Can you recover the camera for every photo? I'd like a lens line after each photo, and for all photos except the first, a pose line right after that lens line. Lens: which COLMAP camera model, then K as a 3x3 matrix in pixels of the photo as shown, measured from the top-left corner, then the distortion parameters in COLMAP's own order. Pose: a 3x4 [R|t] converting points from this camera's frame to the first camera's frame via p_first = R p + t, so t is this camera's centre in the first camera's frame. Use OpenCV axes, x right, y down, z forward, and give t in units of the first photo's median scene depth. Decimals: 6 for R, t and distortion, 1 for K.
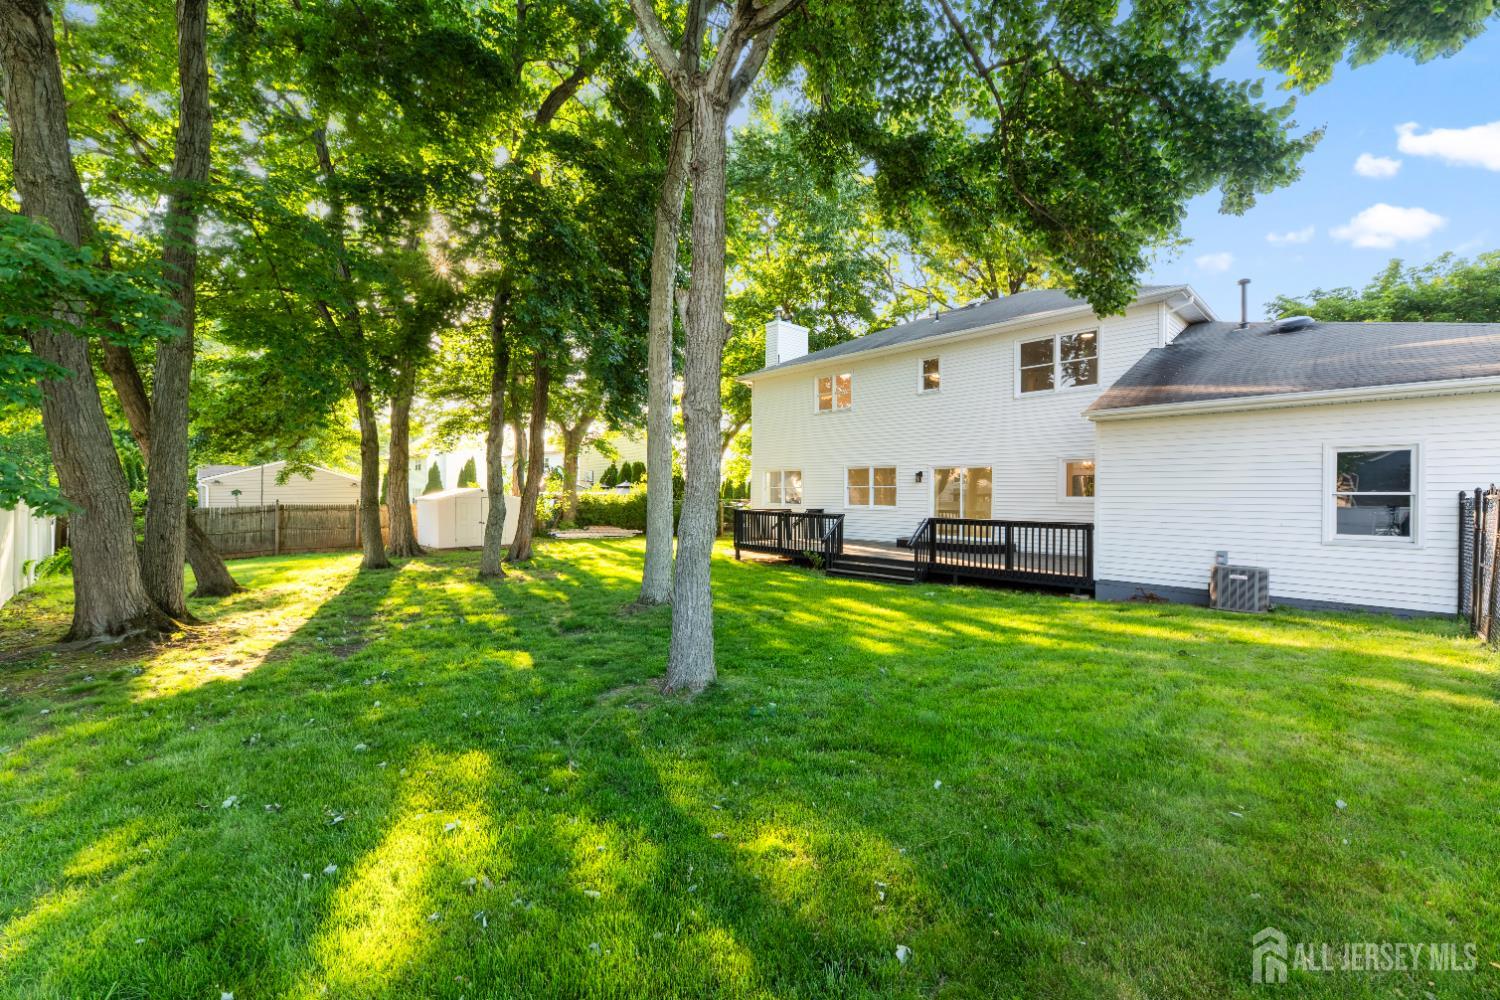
lens RADIAL K [[600.6, 0, 750.0], [0, 600.6, 500.0], [0, 0, 1]] dist [0.008859, -0.000051]
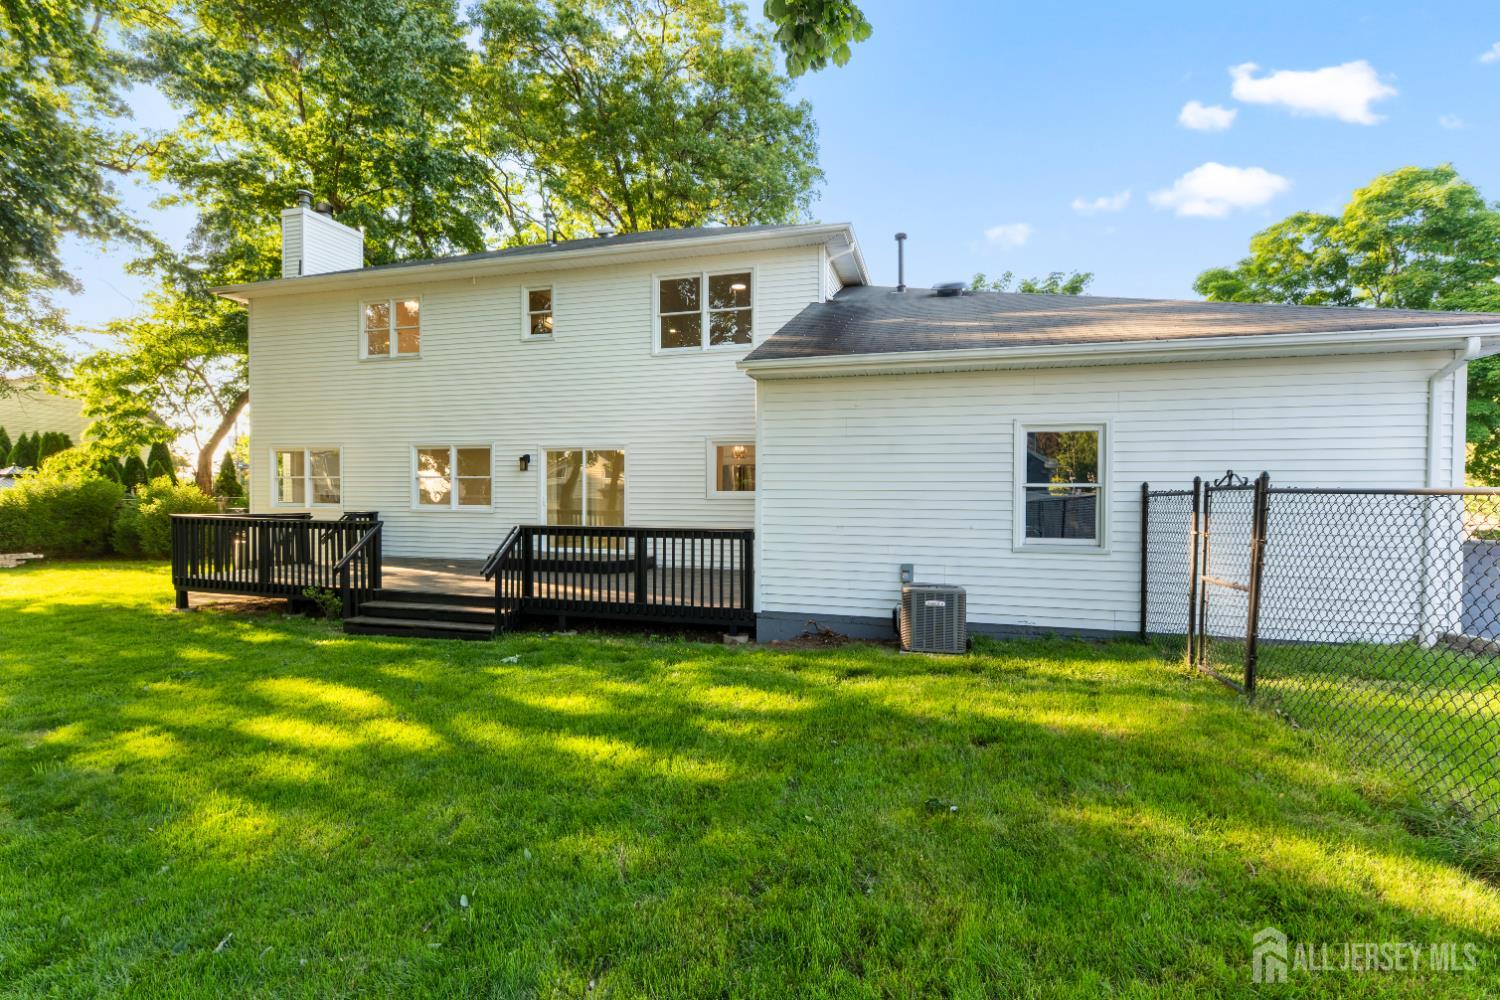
lens RADIAL K [[675.7, 0, 750.0], [0, 675.7, 500.0], [0, 0, 1]] dist [0.009467, 0.000042]
pose [[0.858883, -0.005649, 0.512140, 0.125768], [0.004253, 0.999983, 0.003898, 0.001855], [-0.512153, -0.001170, 0.858893, 0.247630]]
